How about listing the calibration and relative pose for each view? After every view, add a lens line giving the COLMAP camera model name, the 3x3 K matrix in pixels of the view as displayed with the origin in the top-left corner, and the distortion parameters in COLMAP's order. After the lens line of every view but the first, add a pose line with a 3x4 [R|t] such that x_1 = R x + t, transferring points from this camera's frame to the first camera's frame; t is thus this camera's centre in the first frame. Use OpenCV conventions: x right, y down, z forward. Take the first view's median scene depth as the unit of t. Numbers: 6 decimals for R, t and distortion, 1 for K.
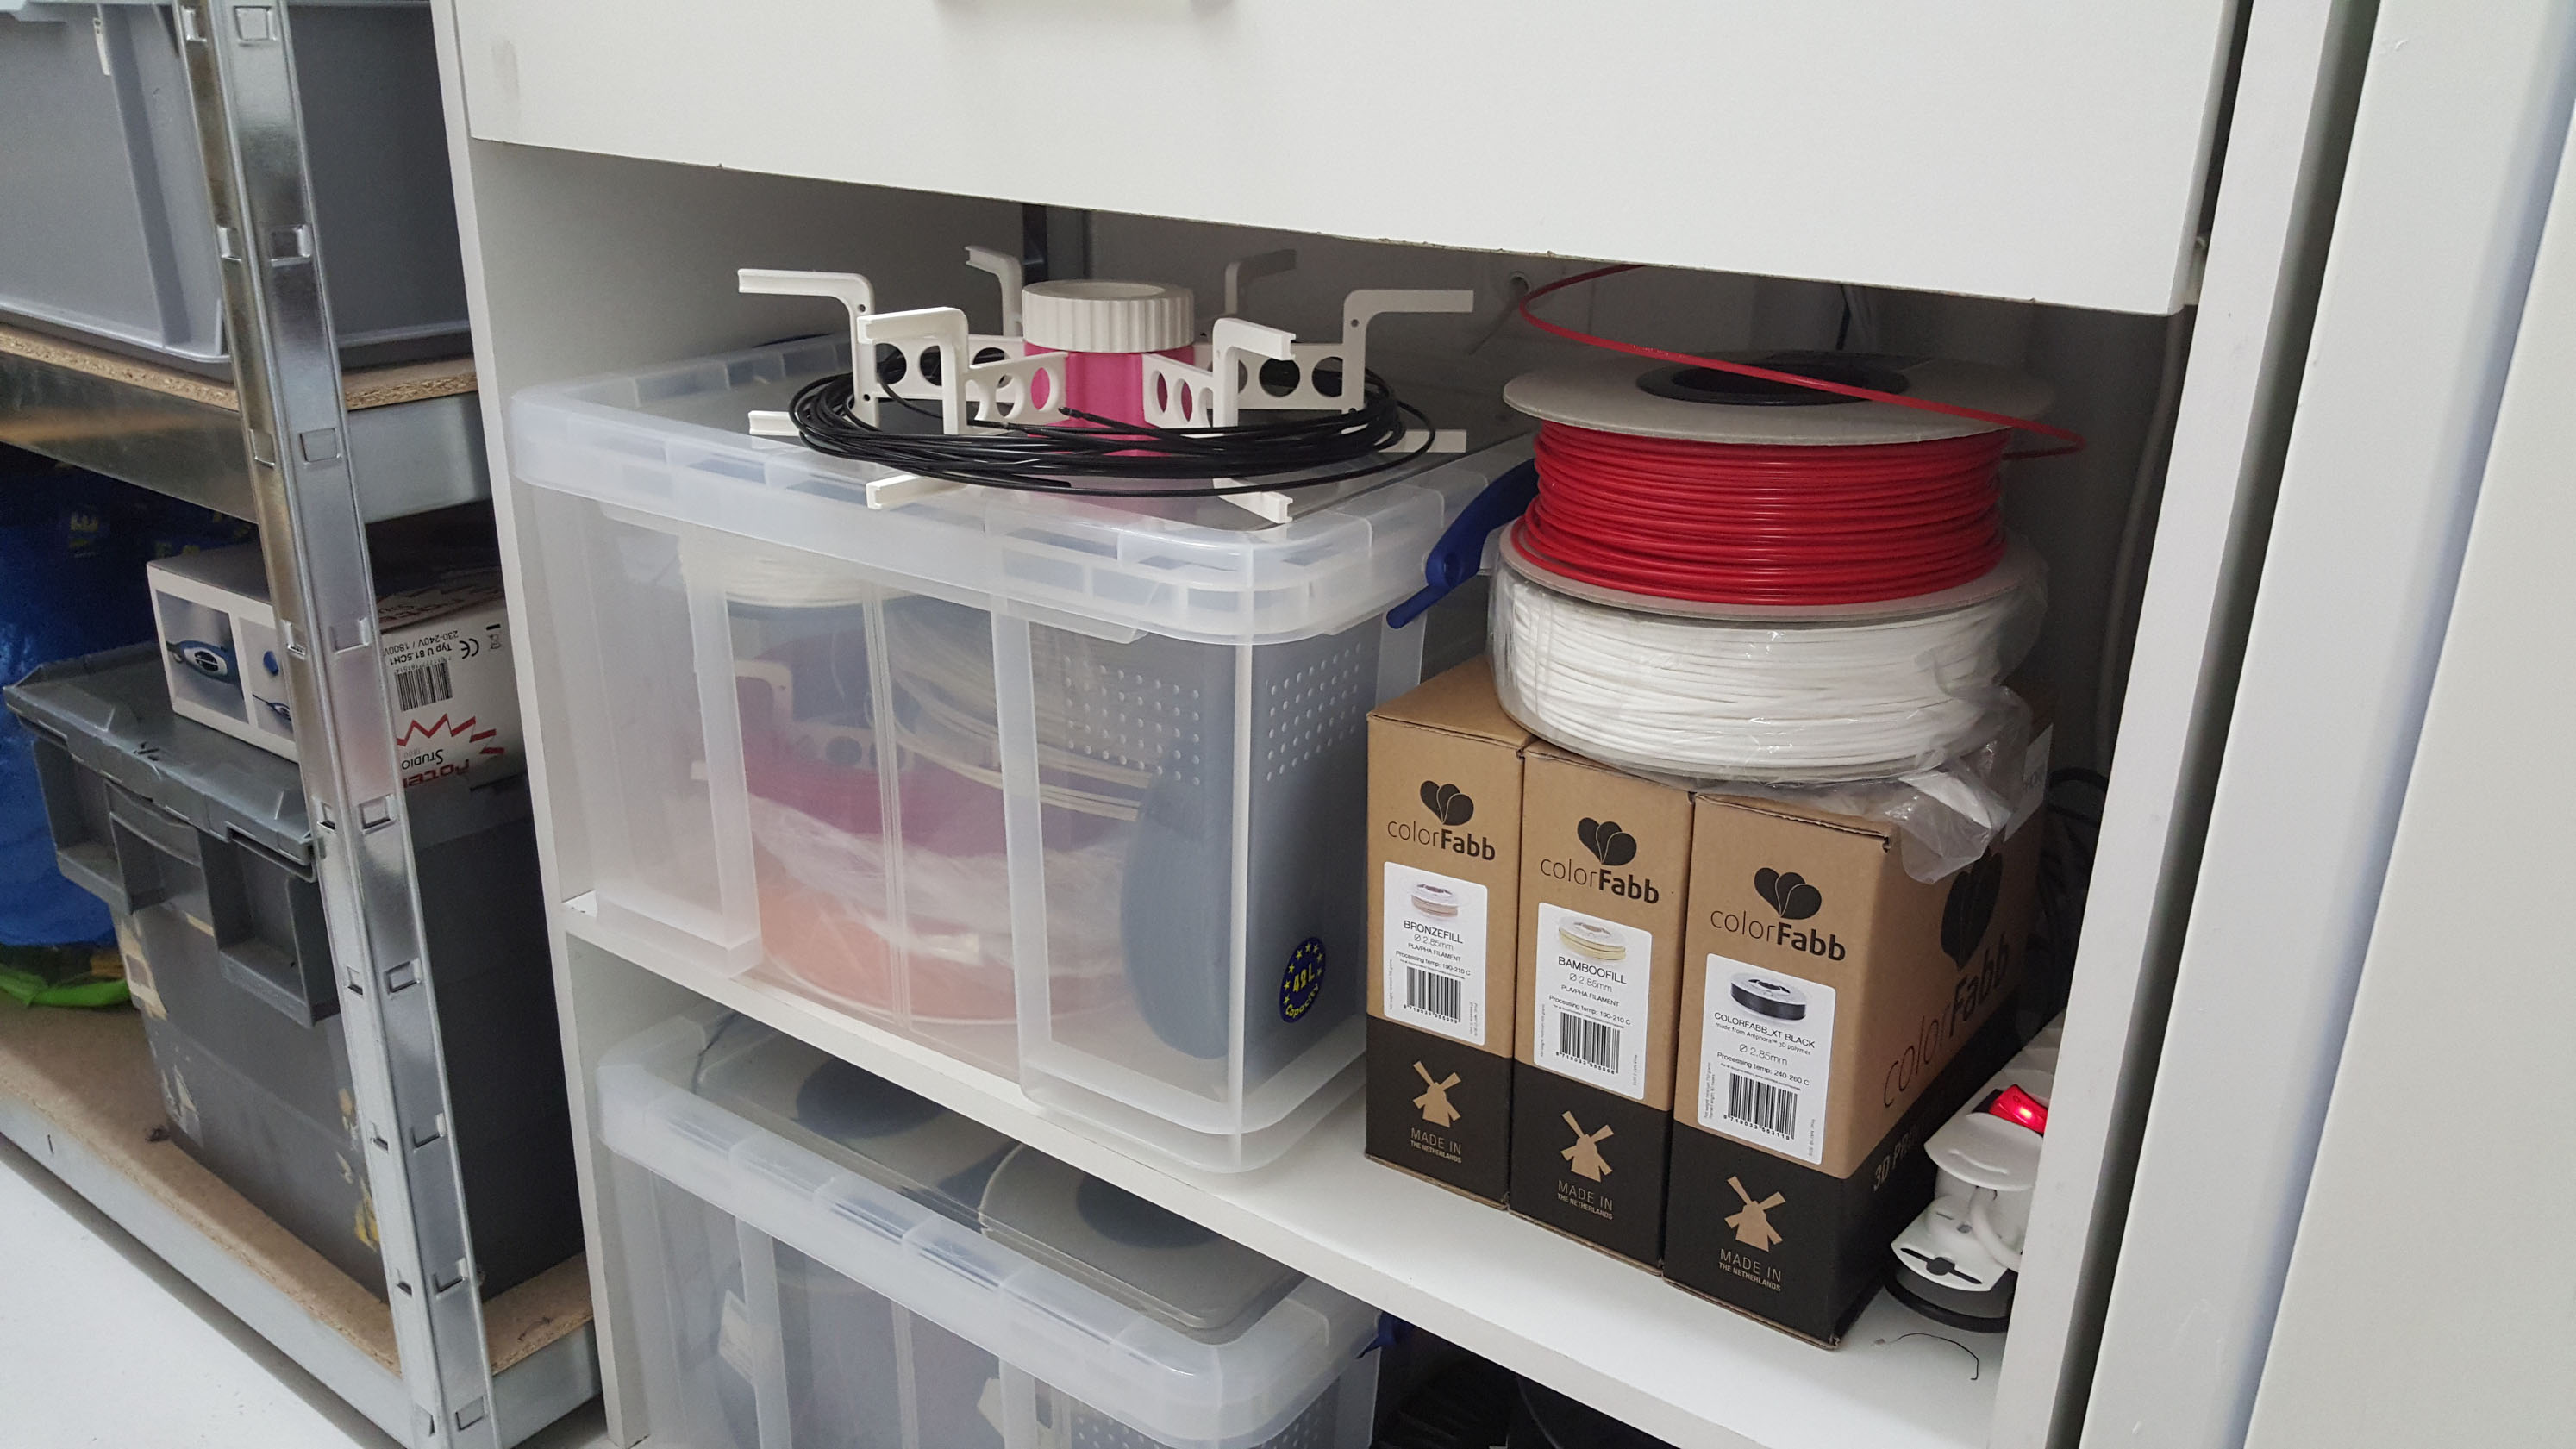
lens RADIAL K [[1931.1, 0, 1271.5], [0, 1931.1, 754.8], [0, 0, 1]] dist [0.168228, -0.271607]
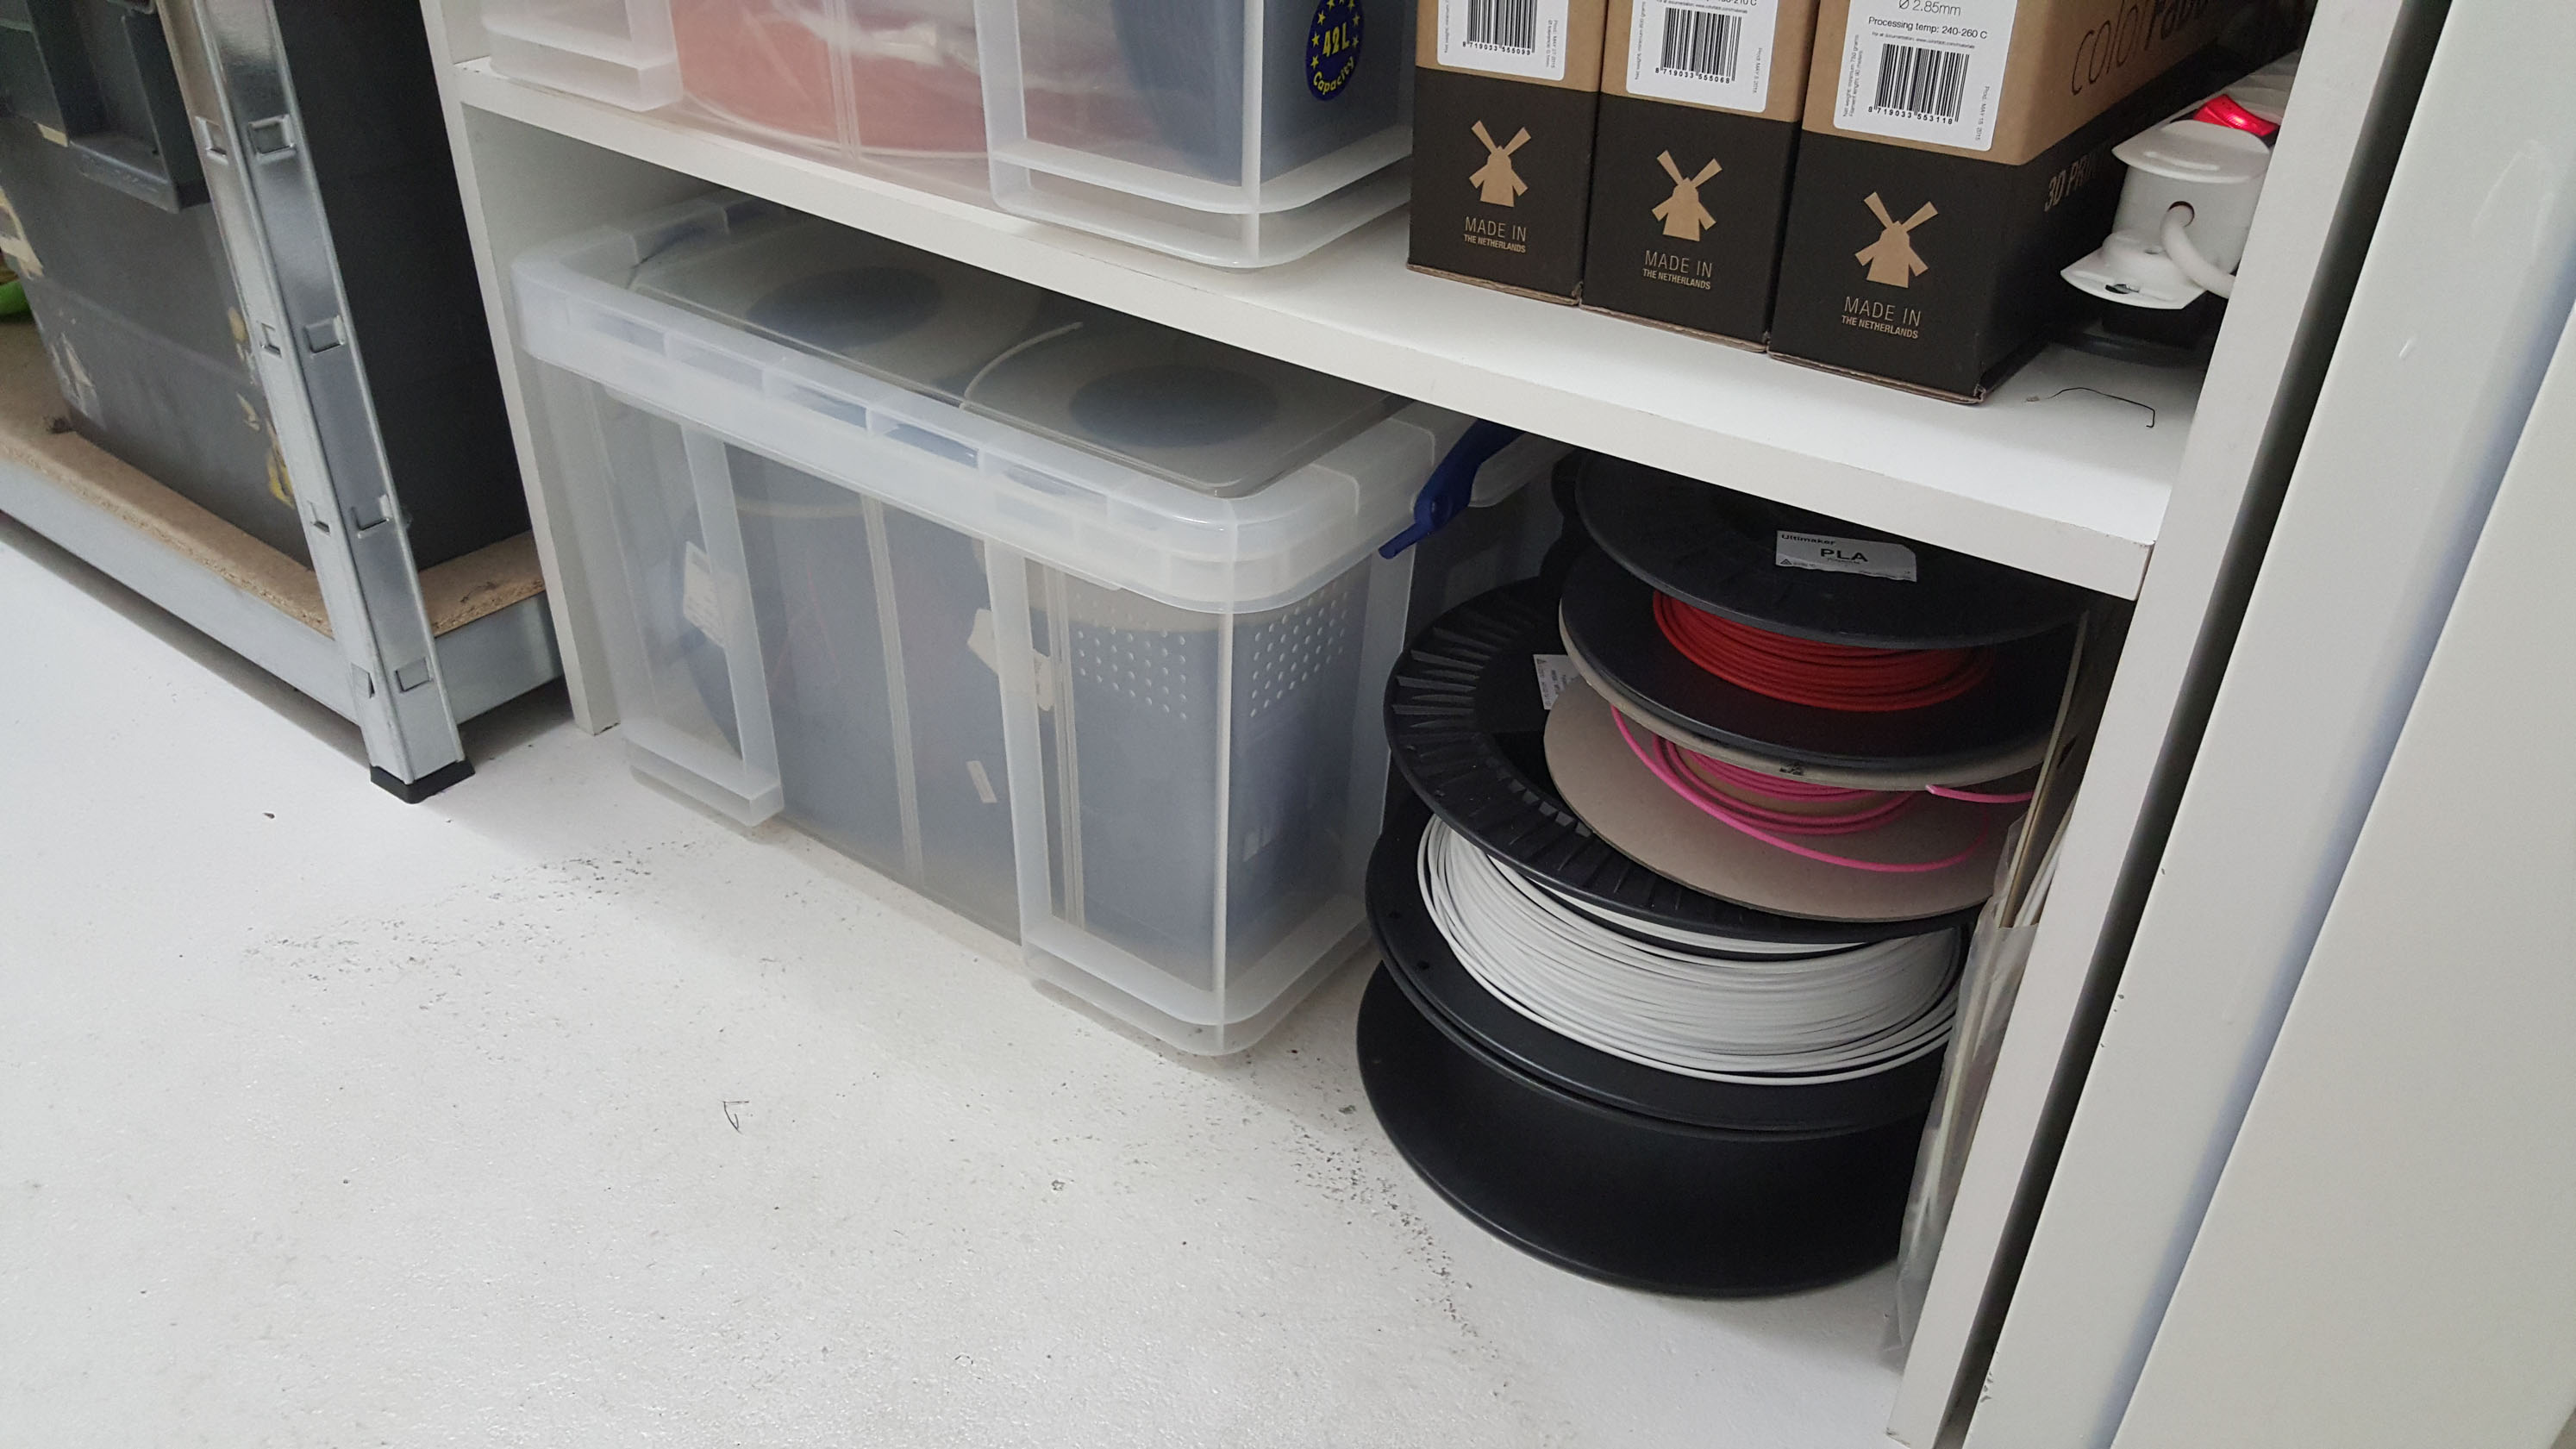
lens RADIAL K [[1931.1, 0, 1271.5], [0, 1931.1, 754.8], [0, 0, 1]] dist [0.168228, -0.271607]
pose [[0.999980, 0.002674, -0.005739, -0.004426], [-0.001431, 0.978448, 0.206488, 0.217804], [0.006167, -0.206475, 0.978432, 0.126676]]
